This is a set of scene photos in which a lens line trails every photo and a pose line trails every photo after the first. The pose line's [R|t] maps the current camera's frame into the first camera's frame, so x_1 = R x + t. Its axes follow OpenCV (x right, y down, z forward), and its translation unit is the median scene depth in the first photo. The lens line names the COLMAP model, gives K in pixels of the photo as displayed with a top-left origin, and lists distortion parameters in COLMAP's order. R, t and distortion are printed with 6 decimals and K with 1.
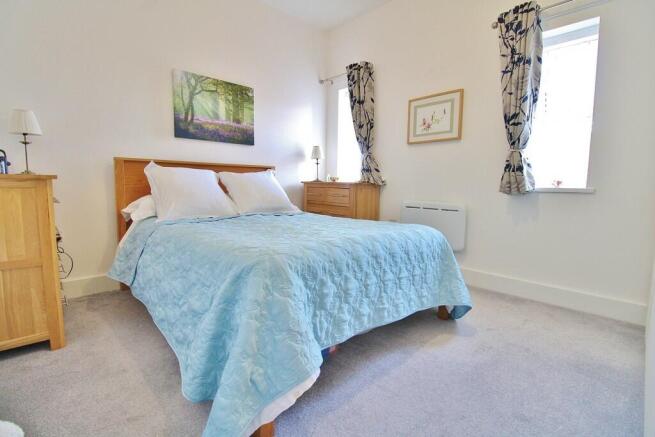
lens RADIAL K [[308.3, 0, 327.5], [0, 308.3, 218.5], [0, 0, 1]] dist [-0.001641, -0.000217]
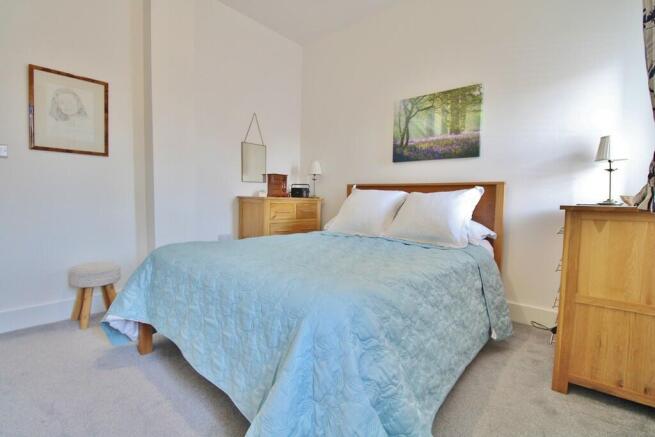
lens RADIAL K [[308.3, 0, 327.5], [0, 308.3, 218.5], [0, 0, 1]] dist [-0.001641, -0.000217]
pose [[0.091470, 0.050362, -0.994533, 0.548233], [-0.135630, 0.990044, 0.037661, -0.069811], [0.986528, 0.131444, 0.097390, 0.637912]]
